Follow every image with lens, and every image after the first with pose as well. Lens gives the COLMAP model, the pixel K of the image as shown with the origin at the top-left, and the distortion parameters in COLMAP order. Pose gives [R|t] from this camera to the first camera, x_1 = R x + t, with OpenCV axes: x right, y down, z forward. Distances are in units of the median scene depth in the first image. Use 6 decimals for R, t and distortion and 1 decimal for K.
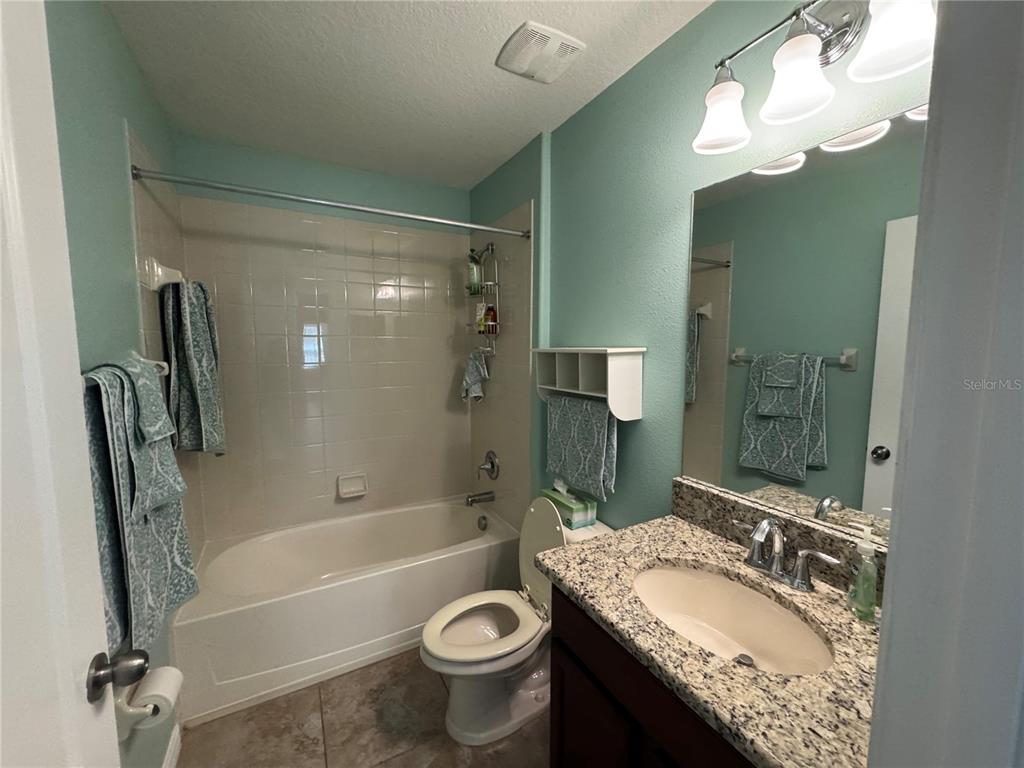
lens RADIAL K [[409.5, 0, 510.6], [0, 409.5, 386.6], [0, 0, 1]] dist [-0.003270, 0.001041]
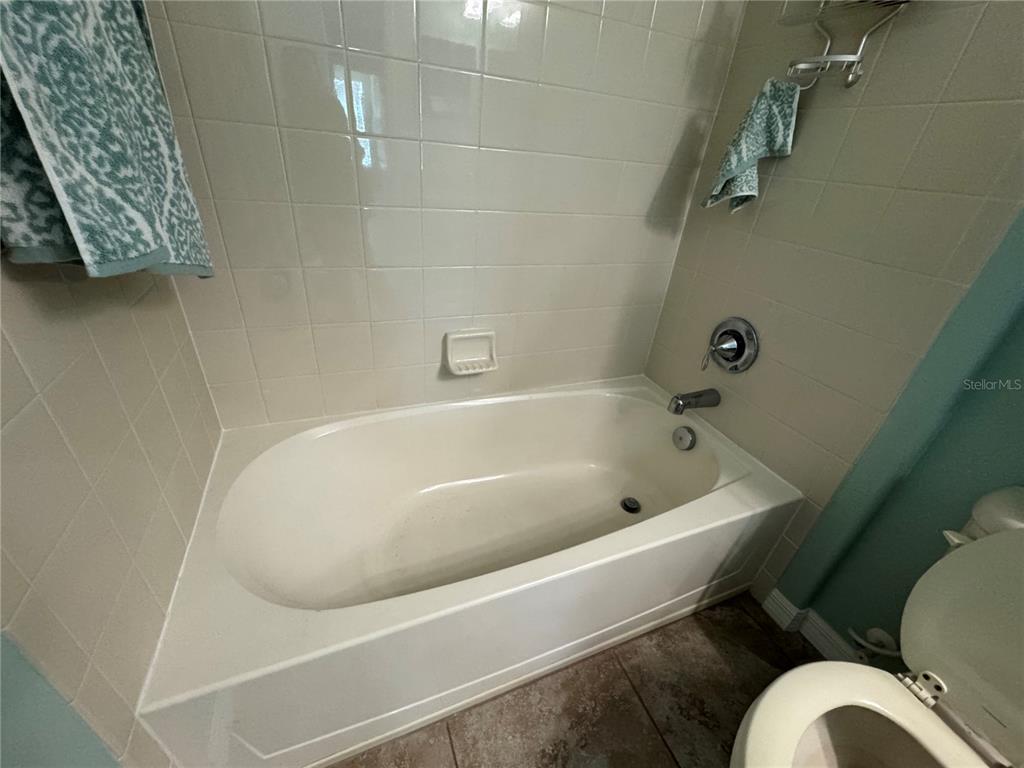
lens RADIAL K [[409.5, 0, 511.2], [0, 409.5, 382.6], [0, 0, 1]] dist [-0.003270, 0.001041]
pose [[0.990132, 0.129091, -0.054532, -0.295860], [-0.096763, 0.911266, 0.400290, 0.057033], [0.101367, -0.391063, 0.914765, 0.490249]]
